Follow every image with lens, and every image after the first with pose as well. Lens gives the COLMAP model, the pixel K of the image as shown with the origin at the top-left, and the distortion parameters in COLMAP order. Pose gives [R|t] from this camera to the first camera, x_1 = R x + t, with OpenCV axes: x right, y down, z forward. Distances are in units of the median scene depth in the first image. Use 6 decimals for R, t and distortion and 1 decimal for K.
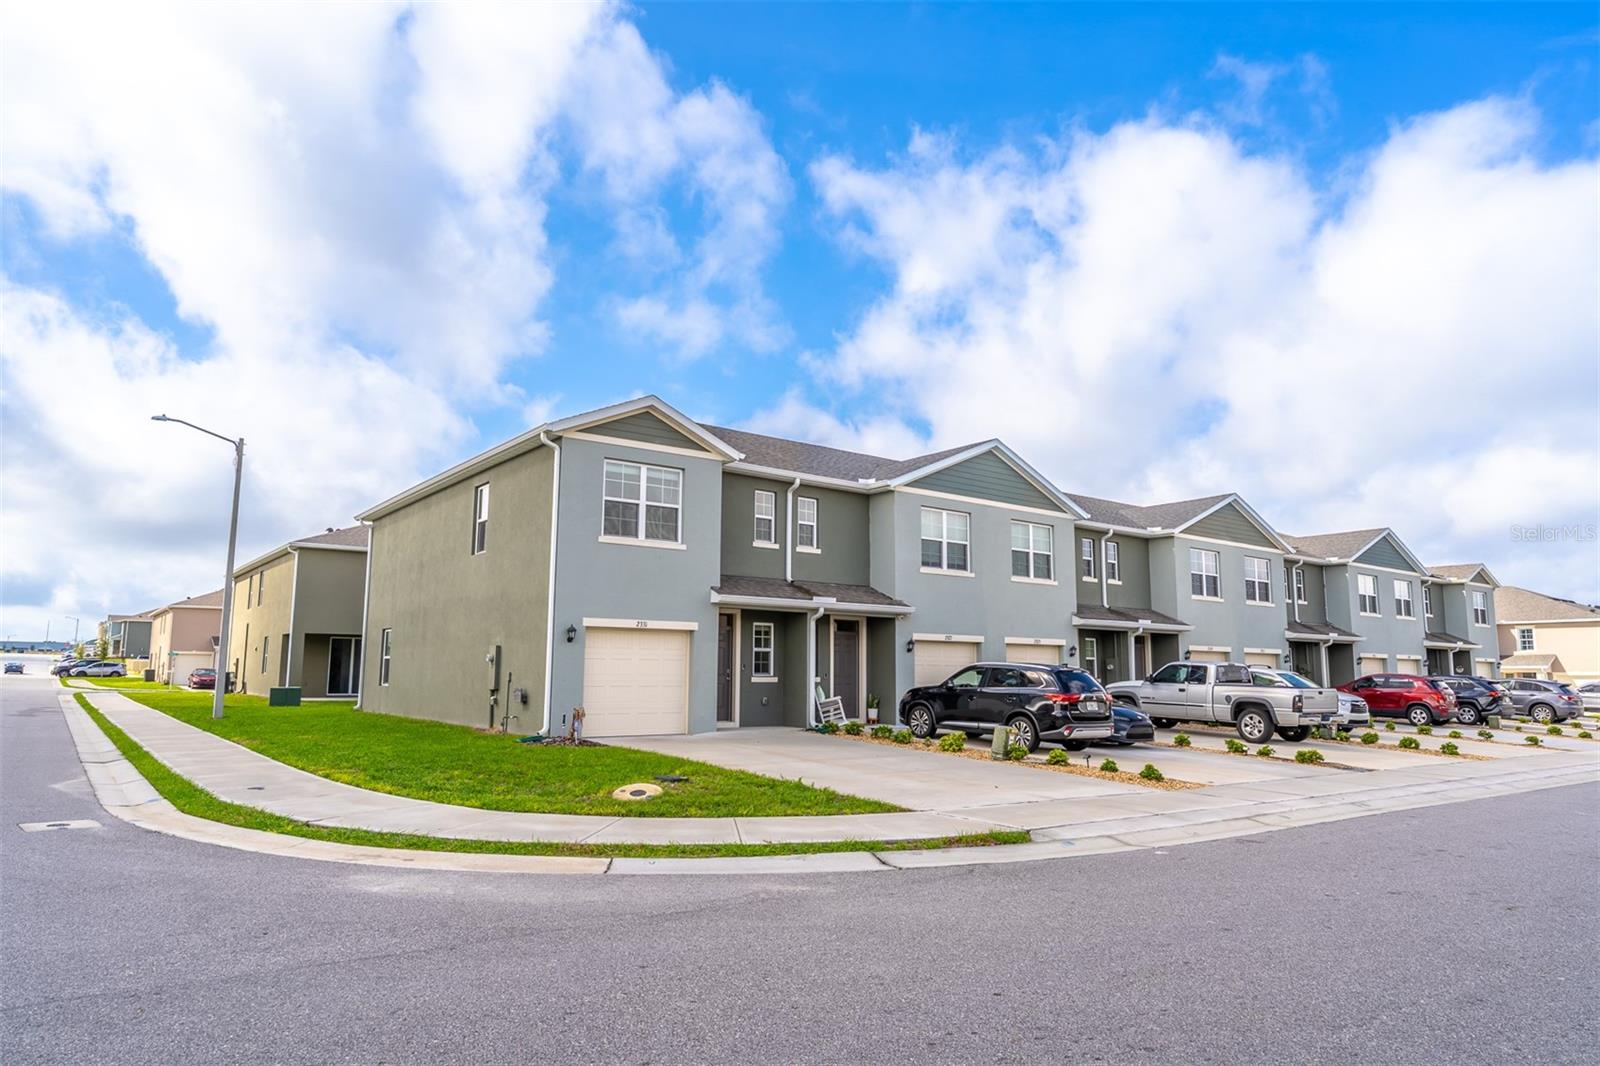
lens RADIAL K [[984.3, 0, 792.8], [0, 984.3, 540.6], [0, 0, 1]] dist [-0.000050, 0.000492]
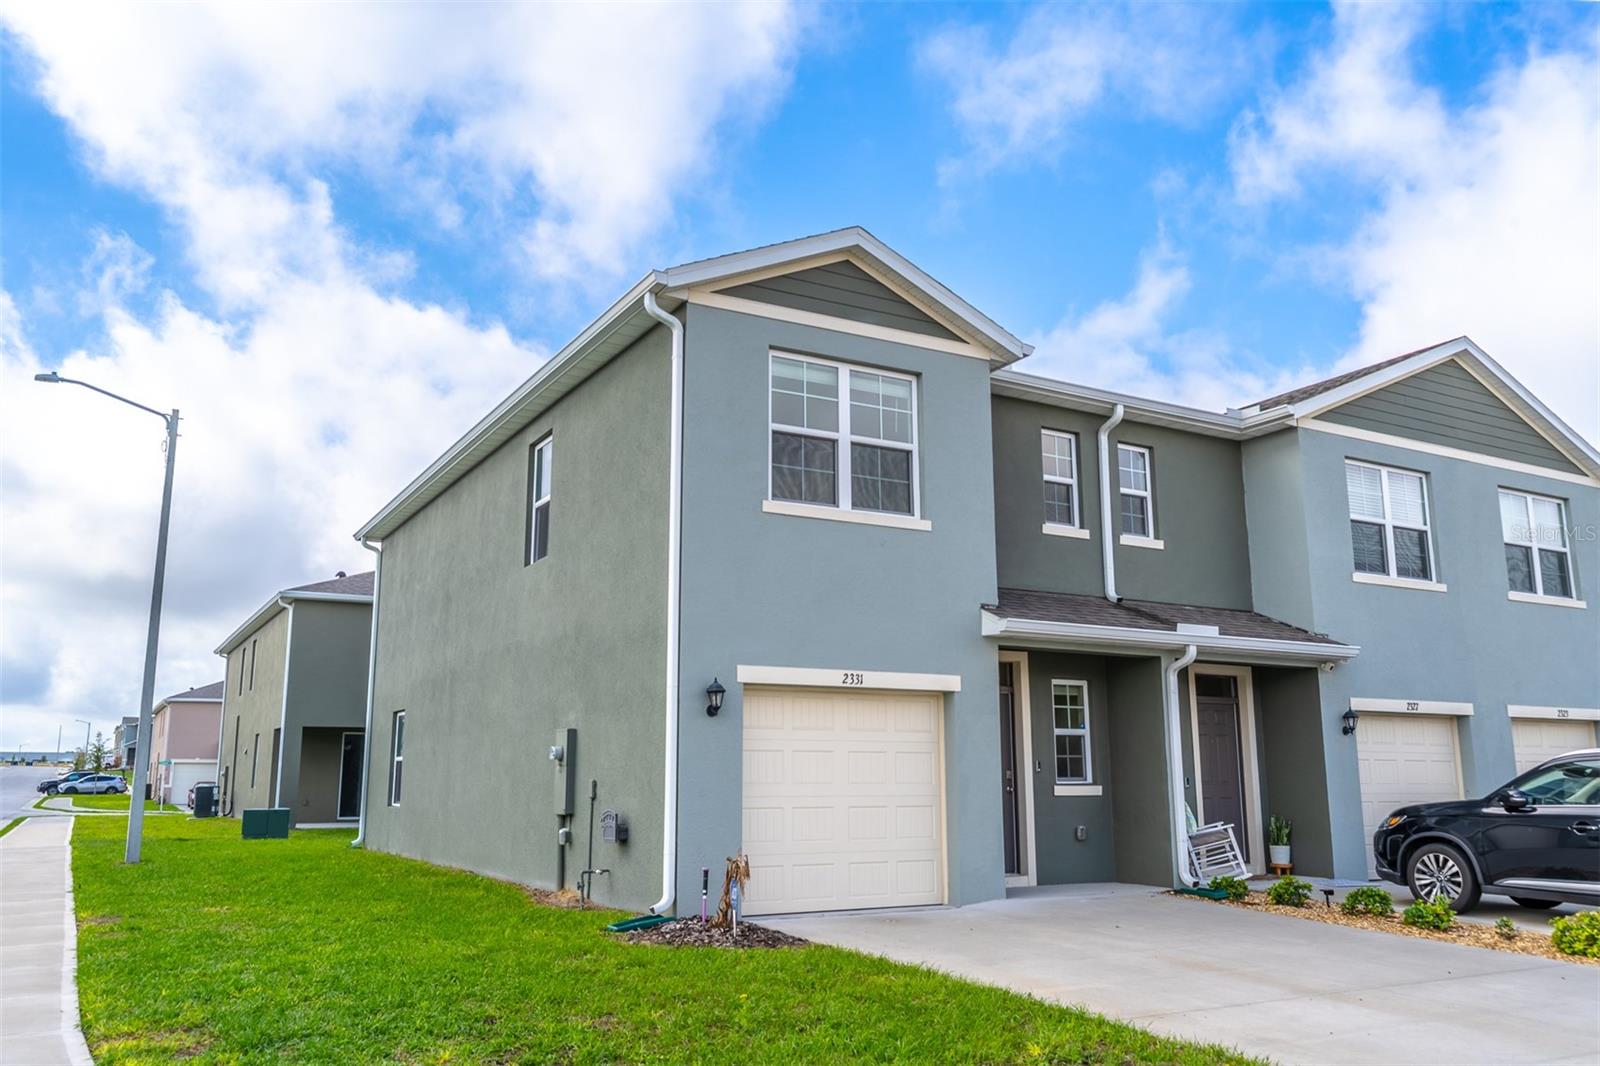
lens RADIAL K [[1250.2, 0, 792.2], [0, 1250.2, 539.5], [0, 0, 1]] dist [0.005472, -0.001726]
pose [[0.991296, -0.034262, -0.127116, -0.088863], [0.026901, 0.997885, -0.059175, 0.045159], [0.128875, 0.055240, 0.990121, 0.327257]]
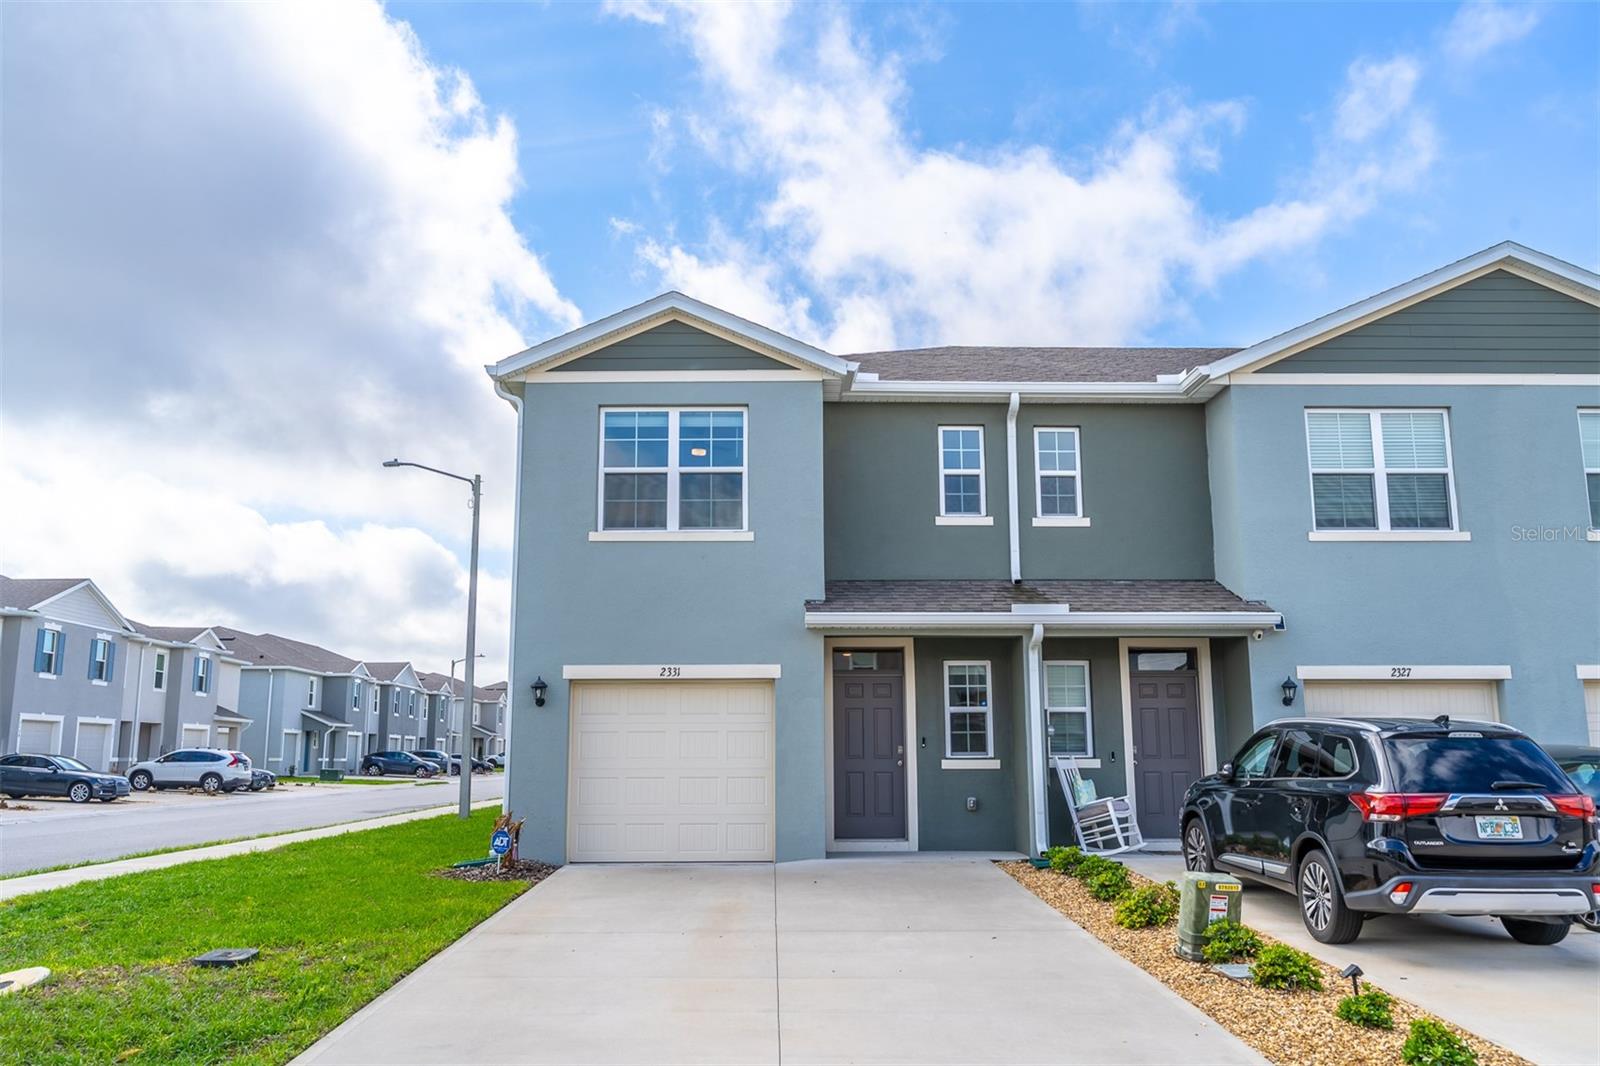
lens RADIAL K [[1250.2, 0, 792.2], [0, 1250.2, 539.5], [0, 0, 1]] dist [0.005472, -0.001726]
pose [[0.808040, -0.113231, -0.578144, 0.306201], [0.089145, 0.993556, -0.069997, 0.056825], [0.582345, 0.005022, 0.812926, 0.376228]]
